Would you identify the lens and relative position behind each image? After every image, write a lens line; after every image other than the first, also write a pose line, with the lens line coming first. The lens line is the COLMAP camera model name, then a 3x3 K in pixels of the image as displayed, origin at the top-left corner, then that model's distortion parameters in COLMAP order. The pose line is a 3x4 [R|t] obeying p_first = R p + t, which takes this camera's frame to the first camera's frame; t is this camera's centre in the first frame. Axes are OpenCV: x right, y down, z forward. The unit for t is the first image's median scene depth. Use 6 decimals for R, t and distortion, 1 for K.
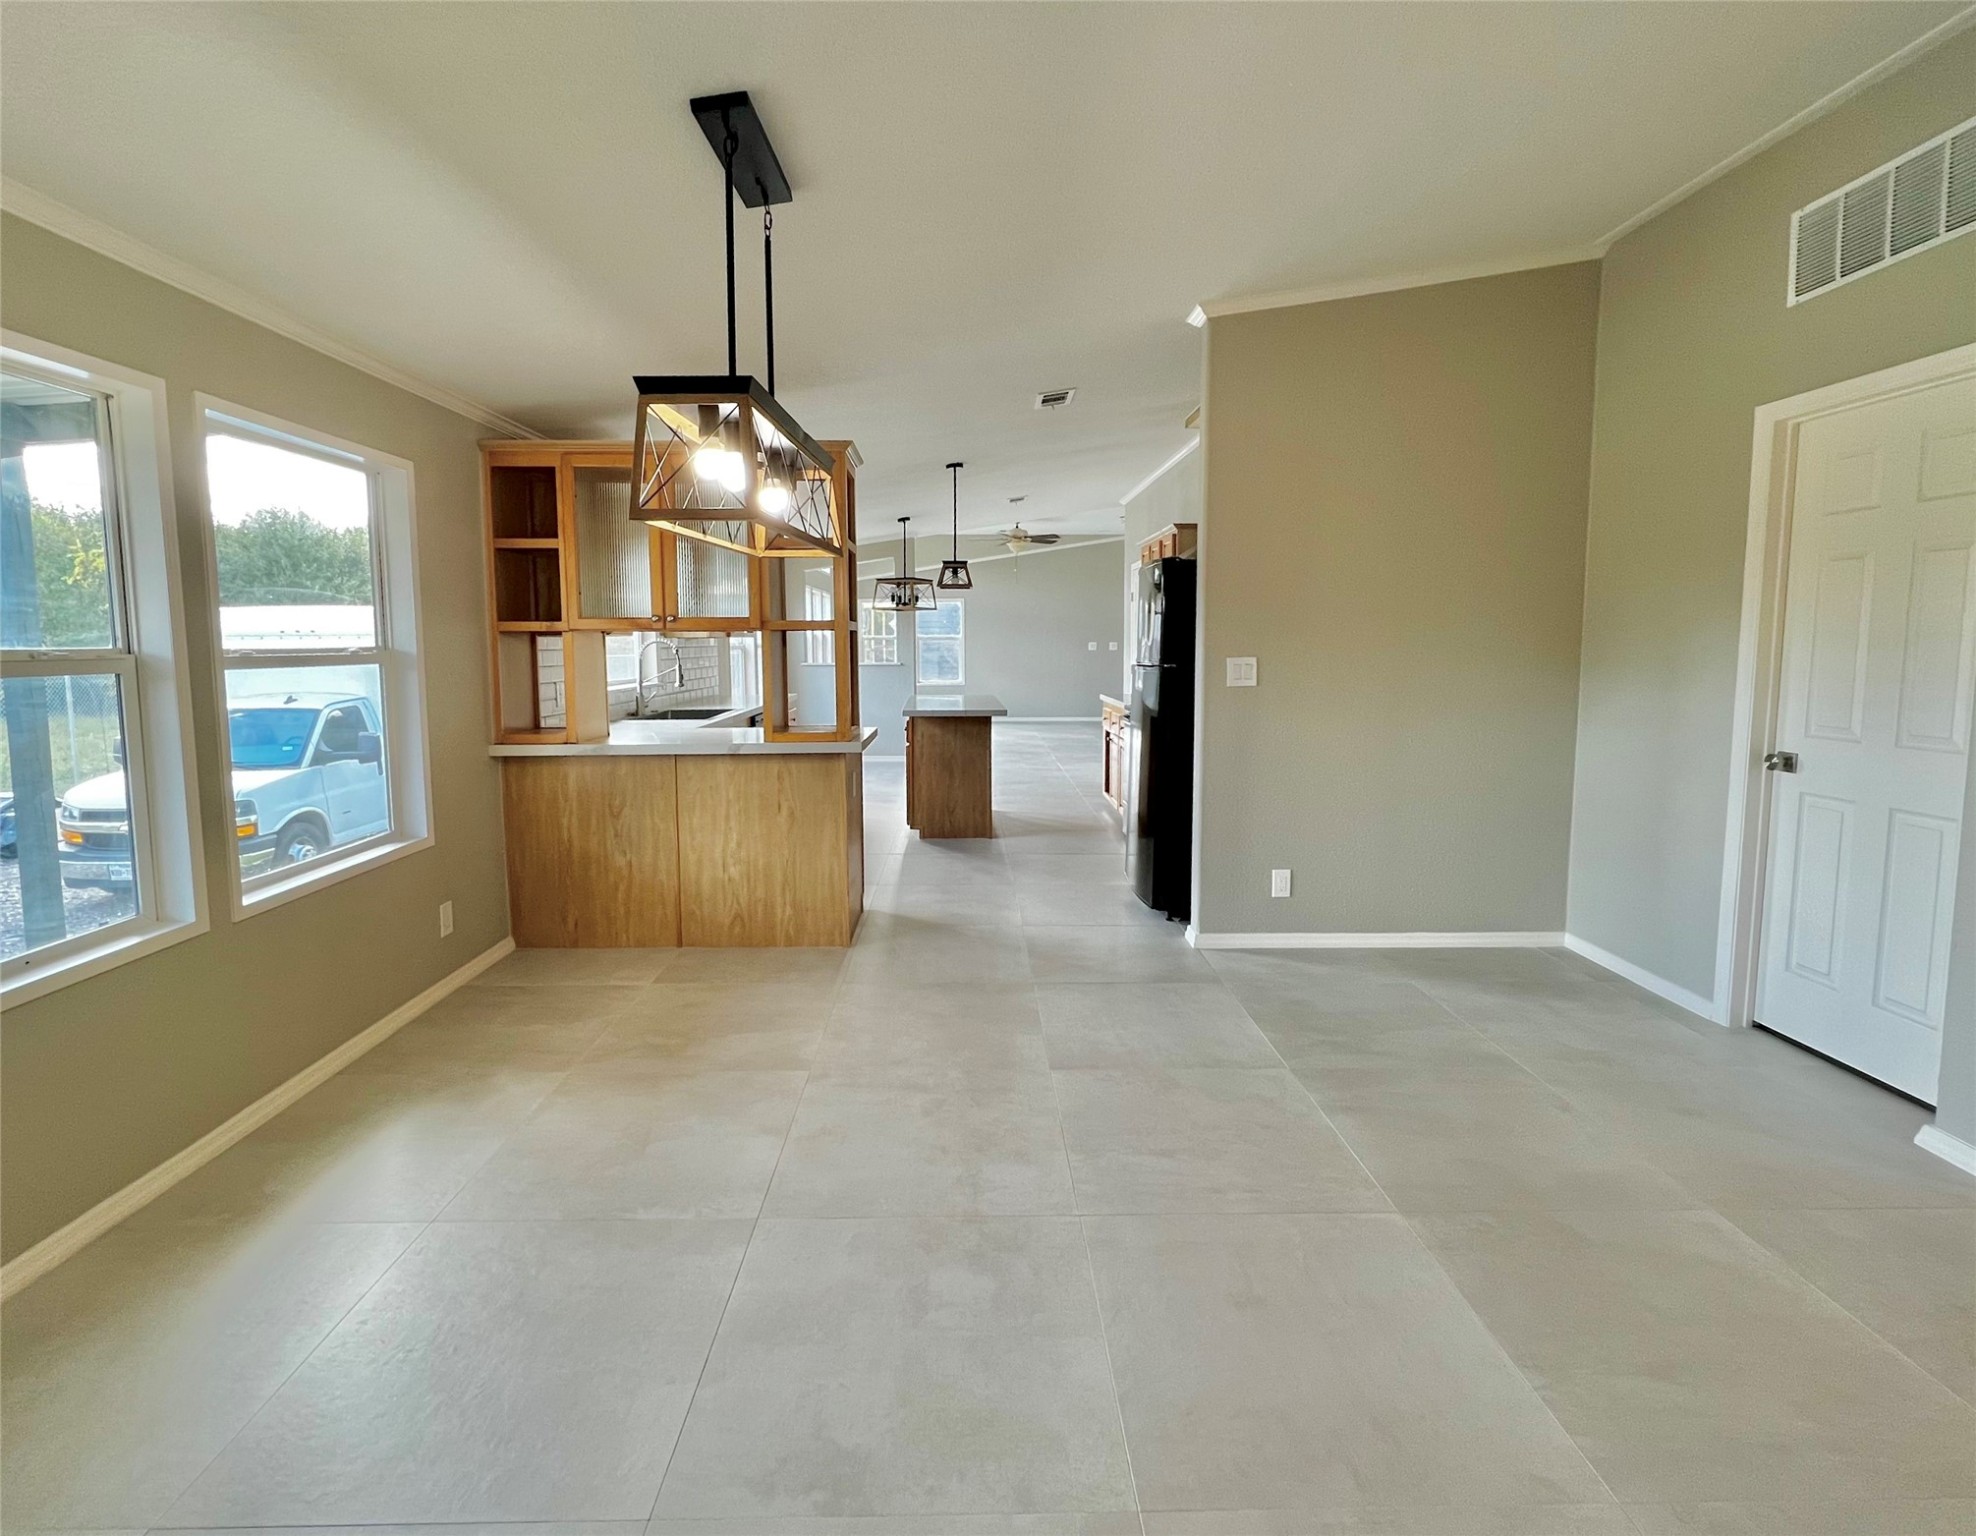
lens RADIAL K [[944.3, 0, 980.5], [0, 944.3, 722.4], [0, 0, 1]] dist [-0.000126, -0.000954]
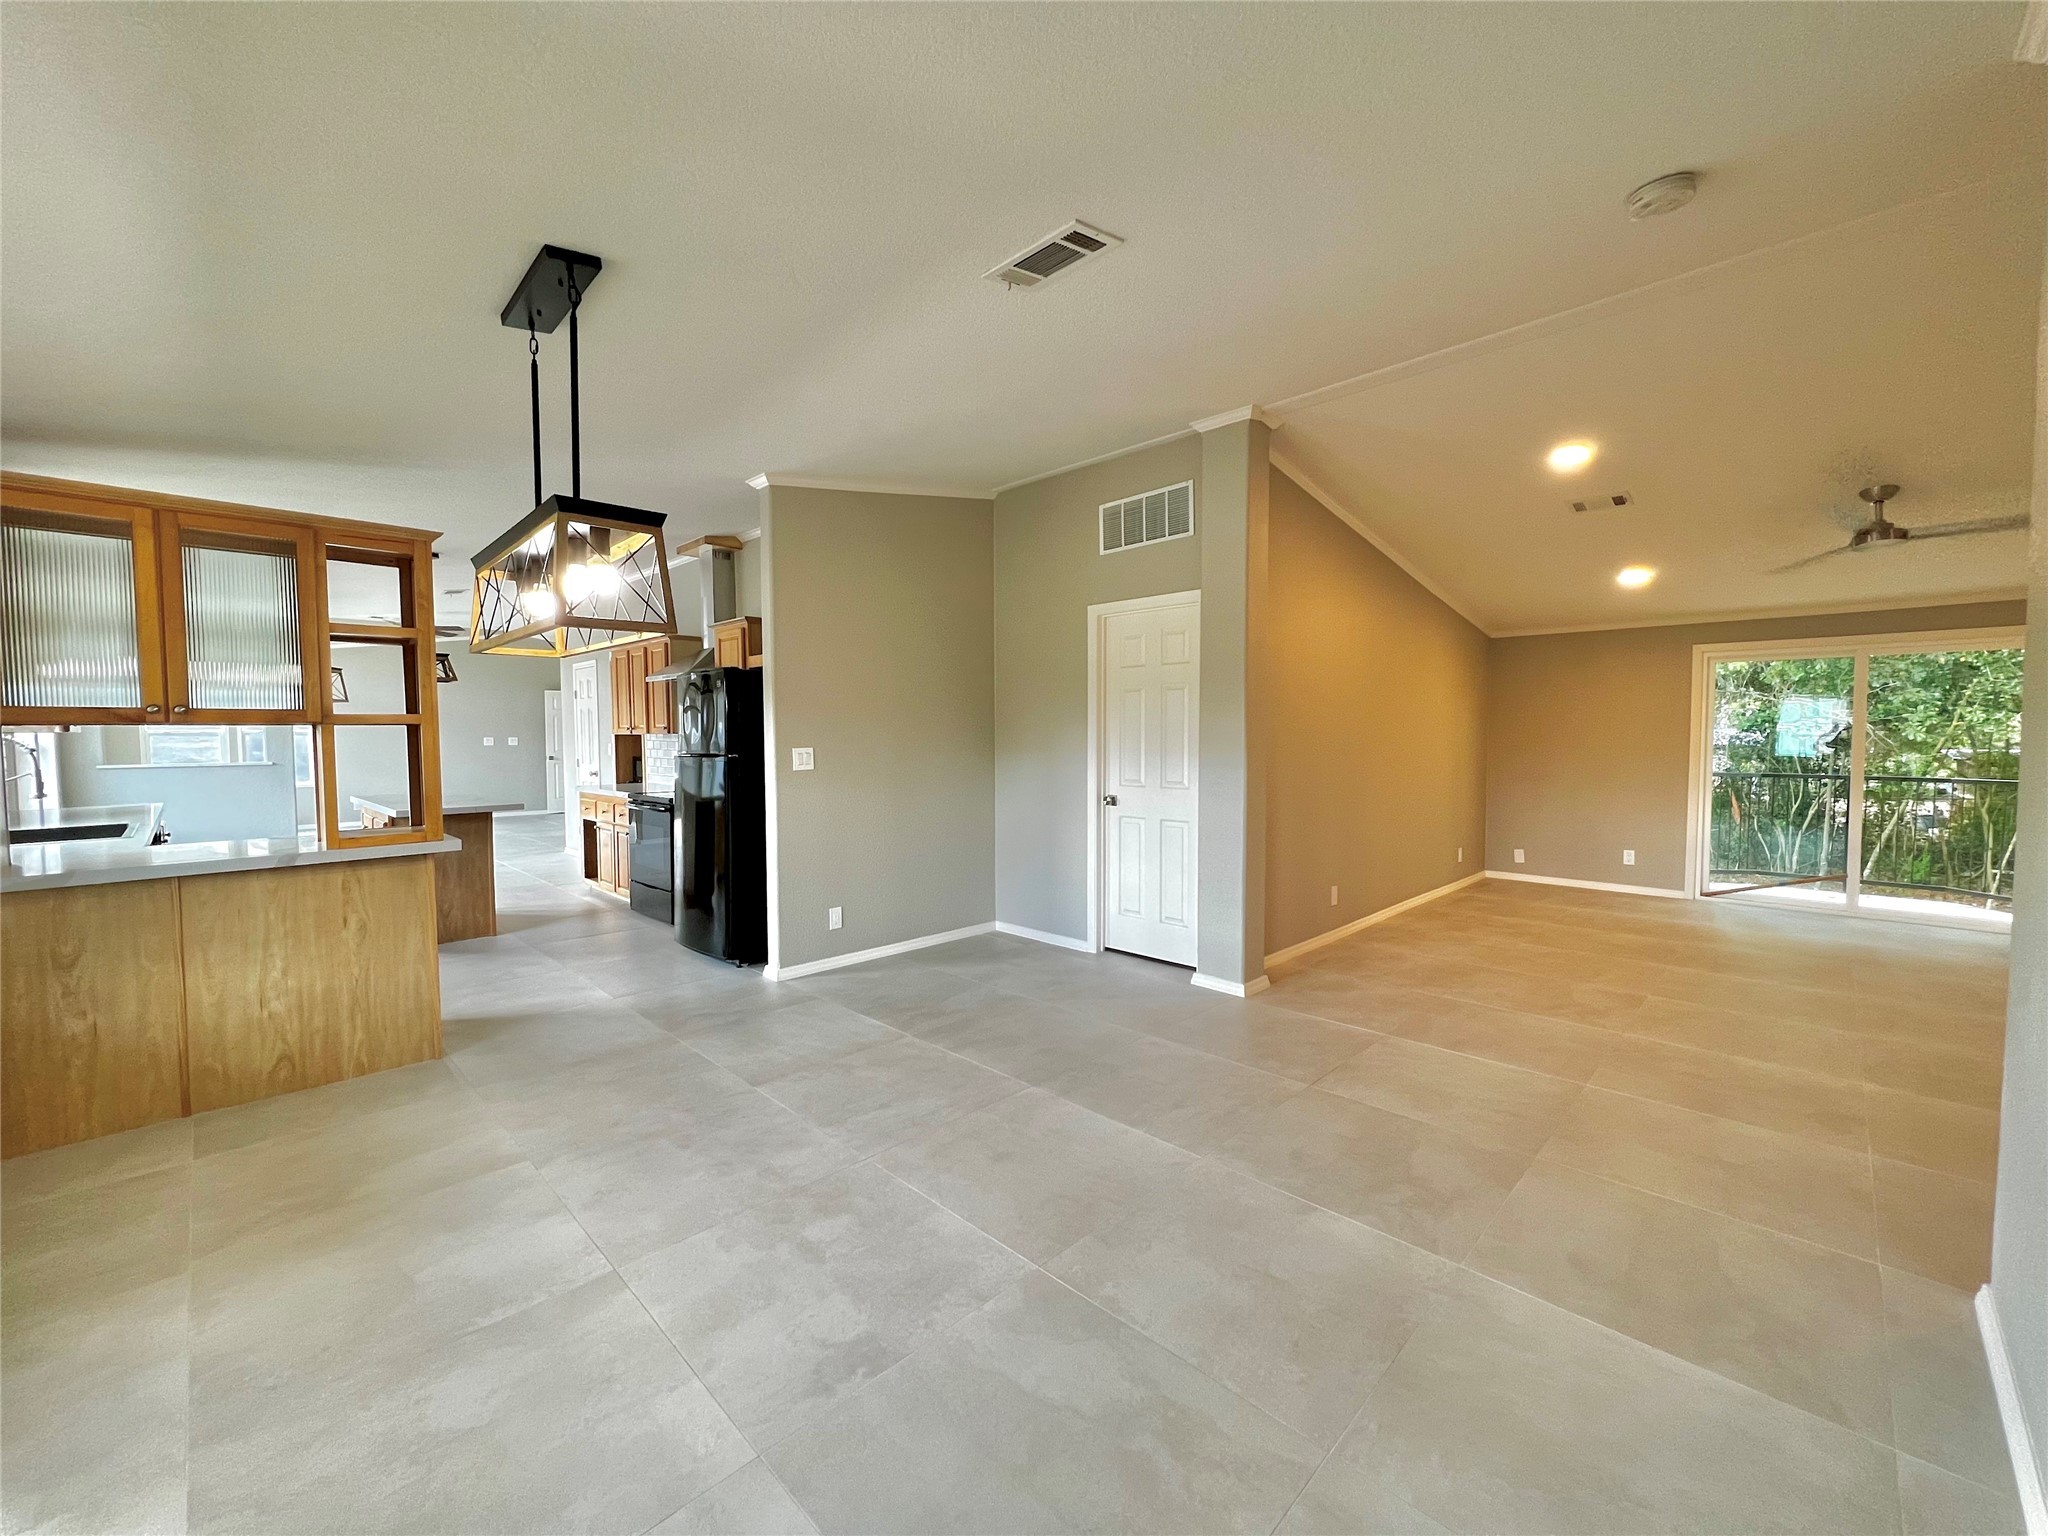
lens RADIAL K [[823.6, 0, 1024.0], [0, 823.6, 768.0], [0, 0, 1]] dist [0.000364, 0.000135]
pose [[0.713224, -0.030645, 0.700266, -0.301428], [0.063238, 0.997783, -0.020742, 0.001480], [-0.698078, 0.059077, 0.713580, -0.017627]]
